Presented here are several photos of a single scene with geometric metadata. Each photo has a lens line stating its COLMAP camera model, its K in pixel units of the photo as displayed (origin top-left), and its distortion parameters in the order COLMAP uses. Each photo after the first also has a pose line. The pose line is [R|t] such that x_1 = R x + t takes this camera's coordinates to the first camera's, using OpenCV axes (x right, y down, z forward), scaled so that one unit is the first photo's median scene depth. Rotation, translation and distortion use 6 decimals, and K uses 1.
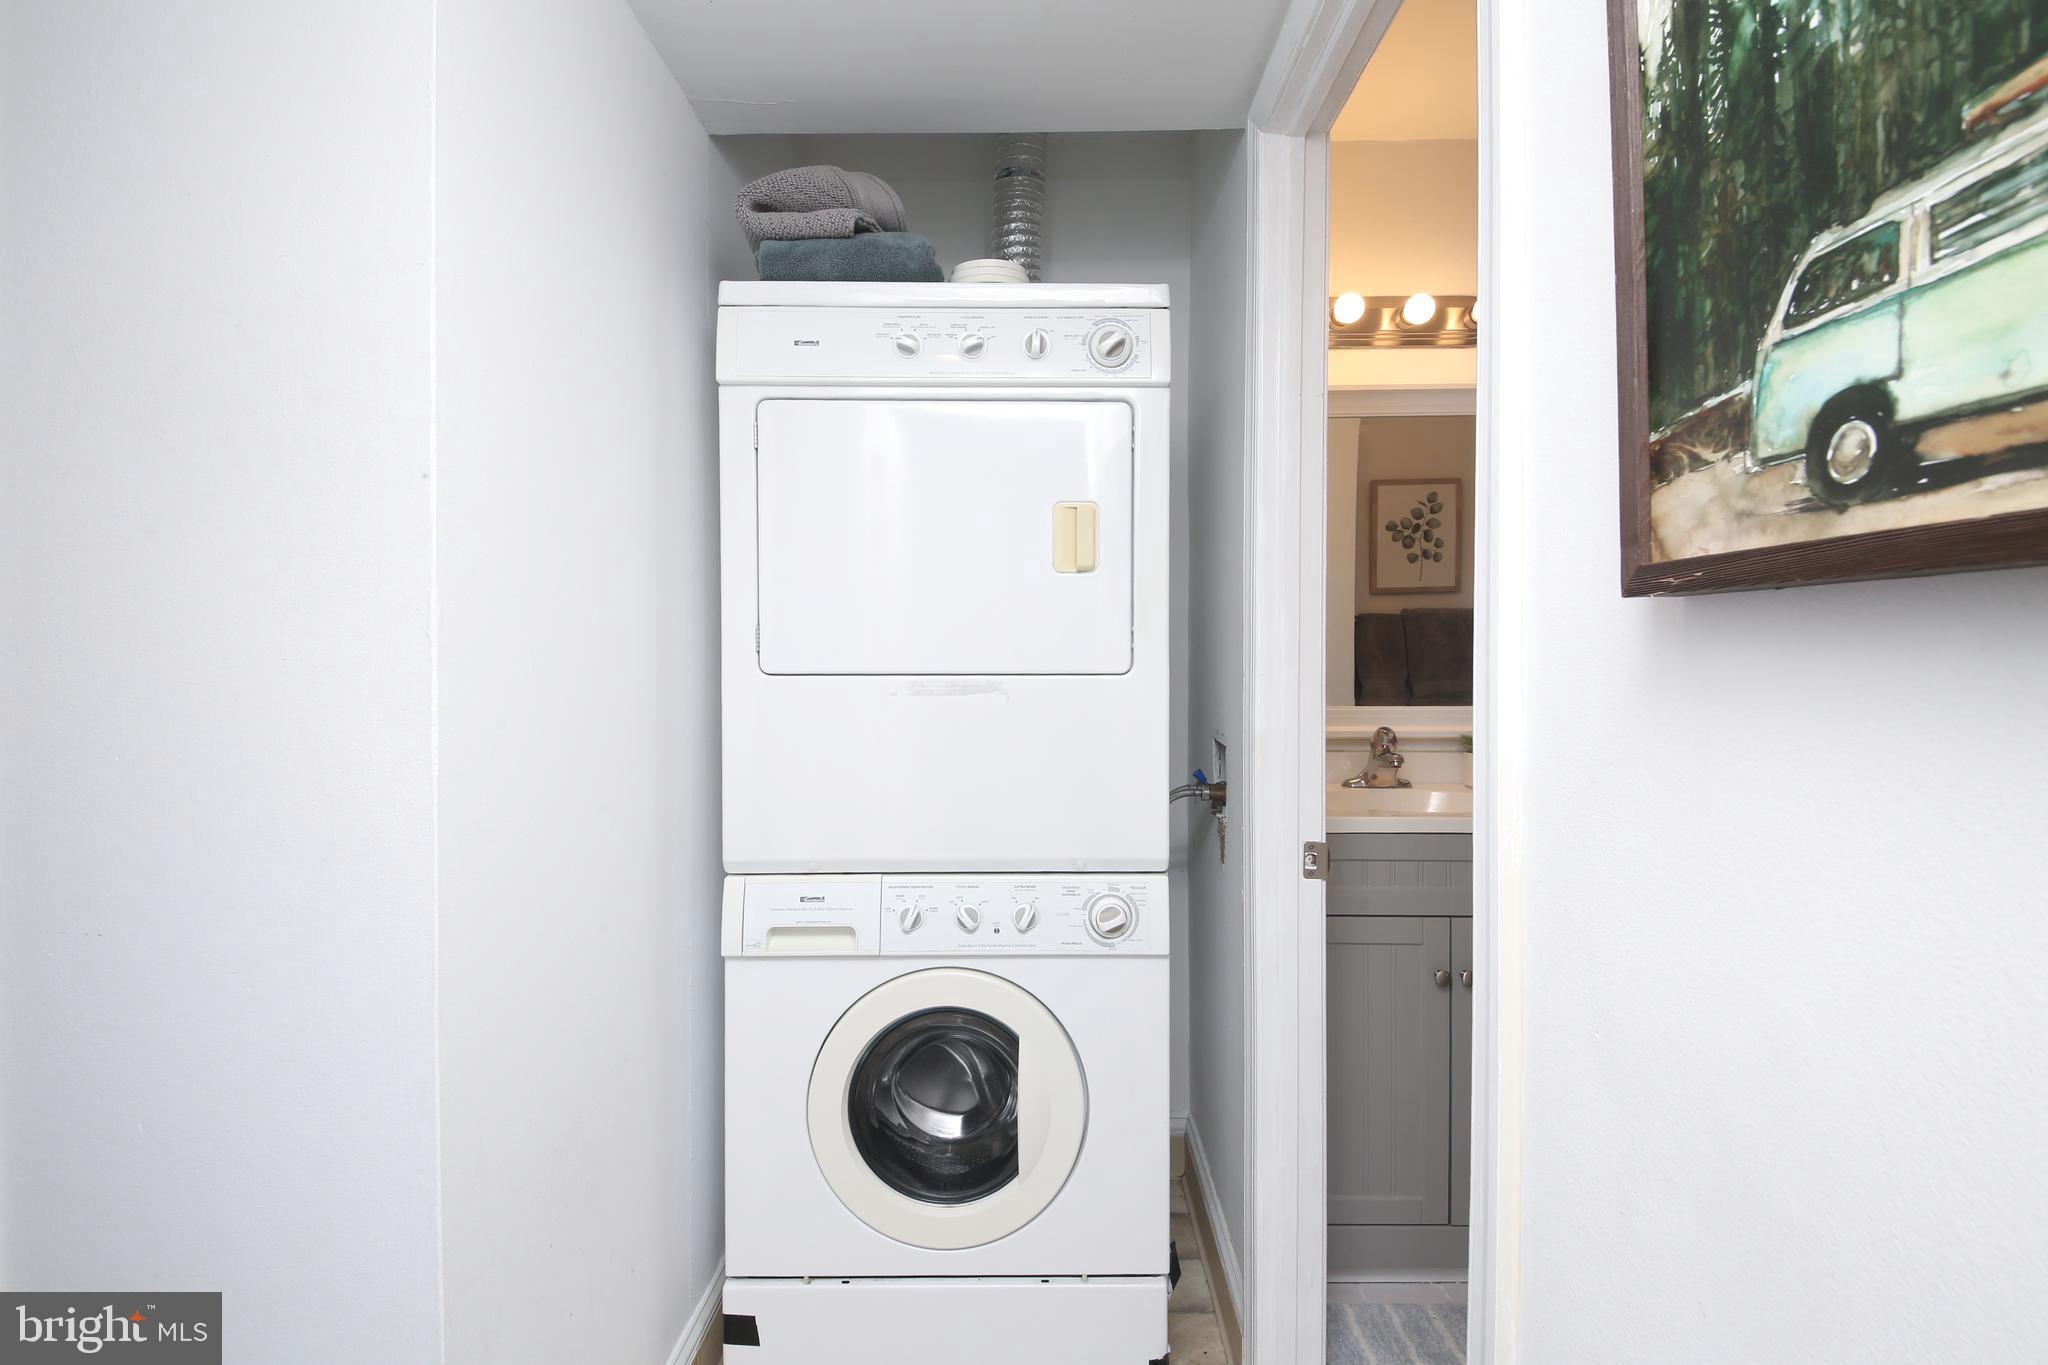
lens RADIAL K [[903.6, 0, 1016.0], [0, 903.6, 666.4], [0, 0, 1]] dist [0.001789, 0.000030]
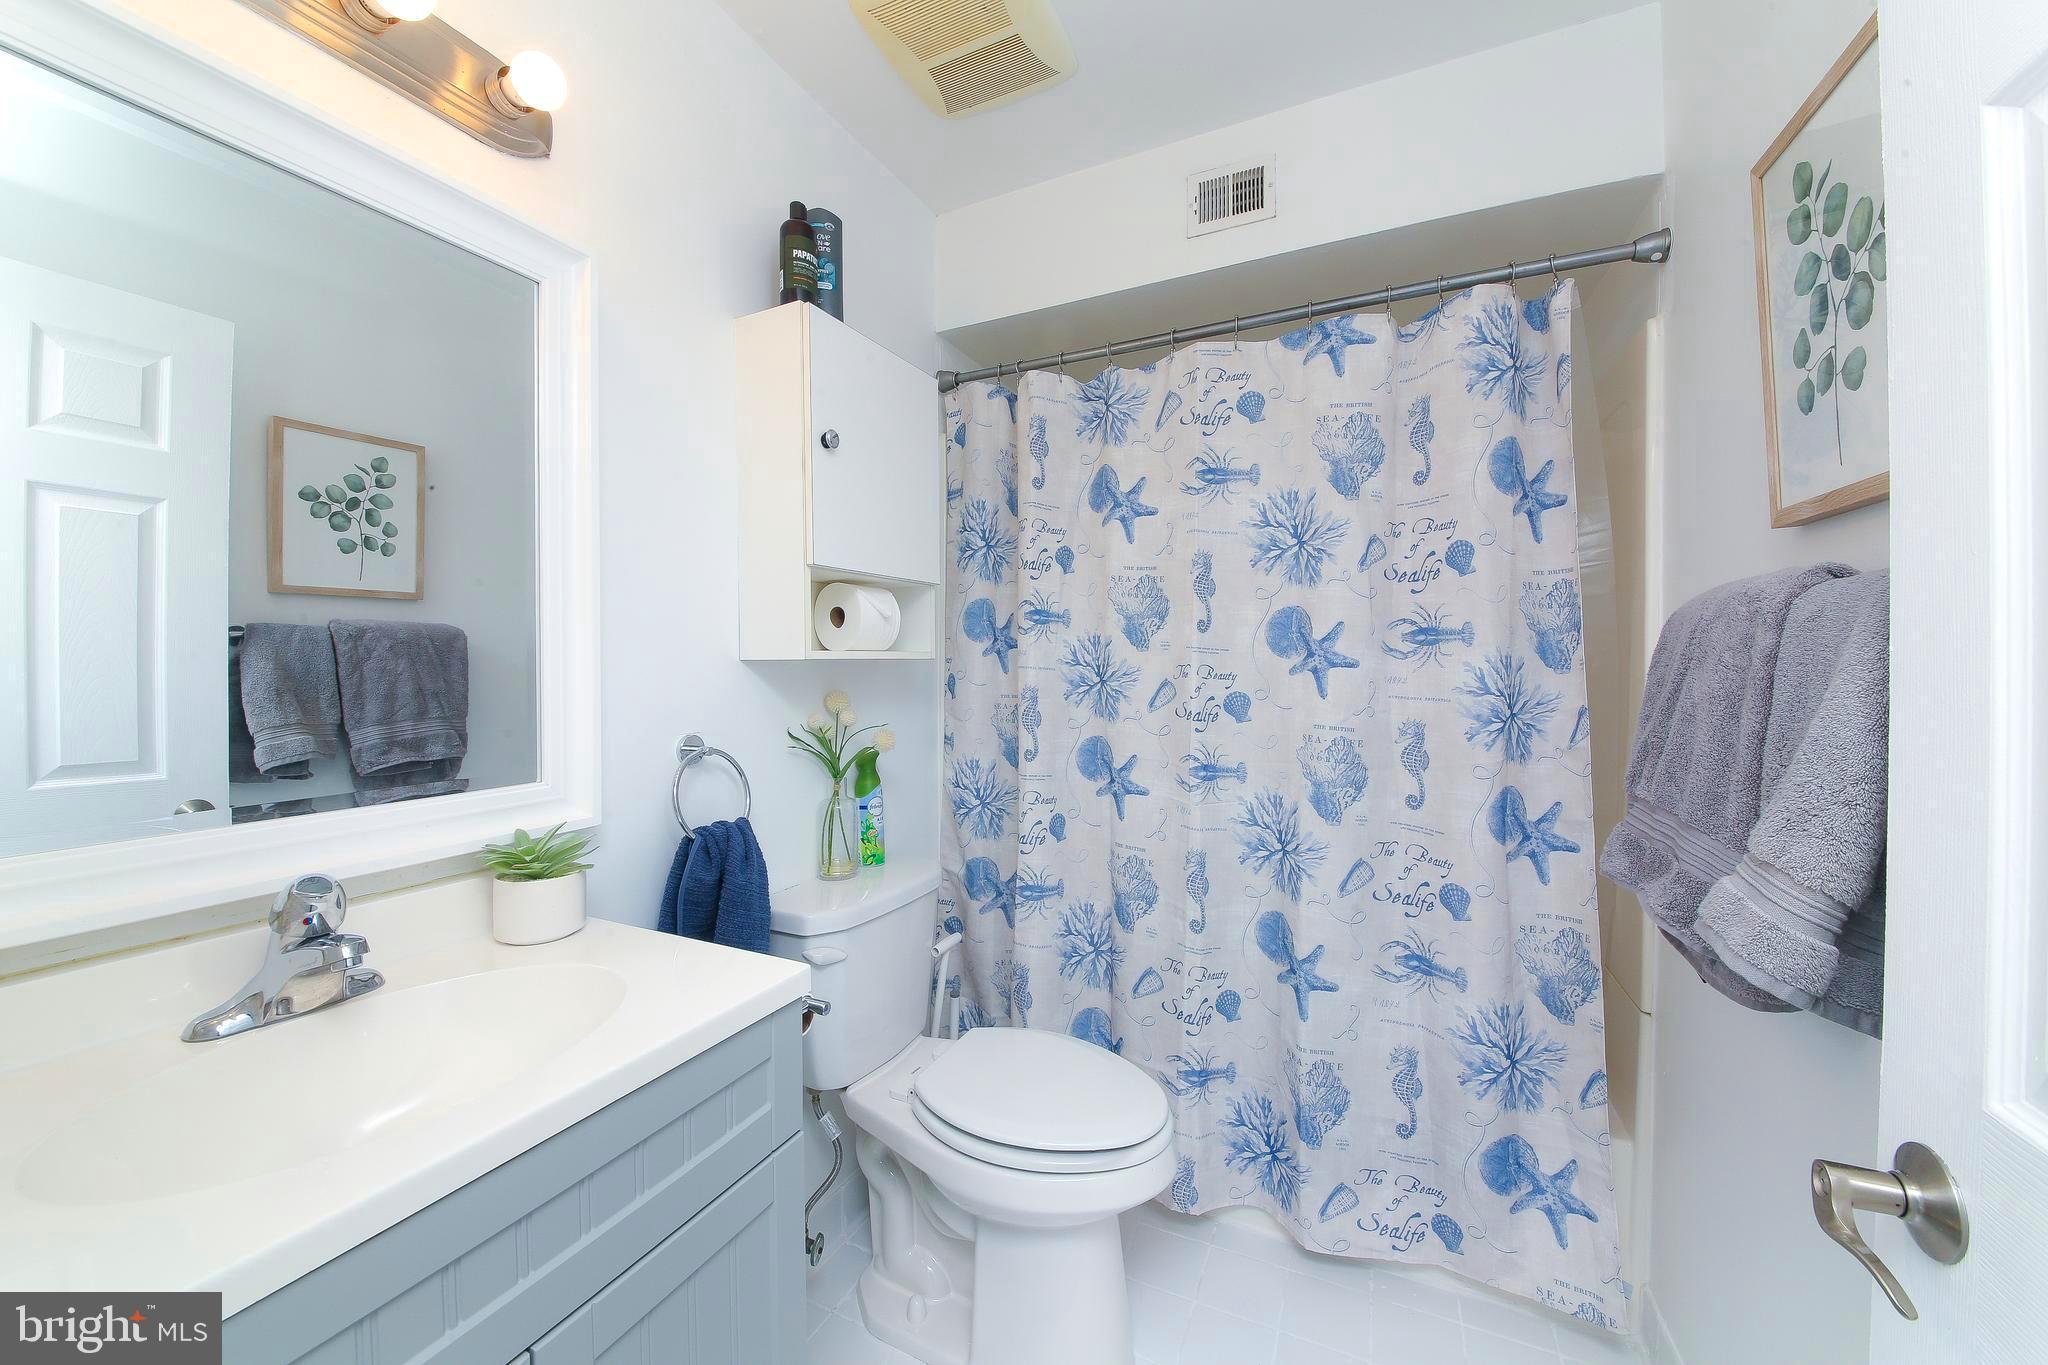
lens RADIAL K [[802.9, 0, 1006.4], [0, 802.9, 670.1], [0, 0, 1]] dist [-0.002762, -0.000113]
pose [[0.437314, 0.005486, 0.899292, 0.111686], [0.012370, 0.999850, -0.012115, -0.012296], [-0.899224, 0.016422, 0.437181, 0.286600]]
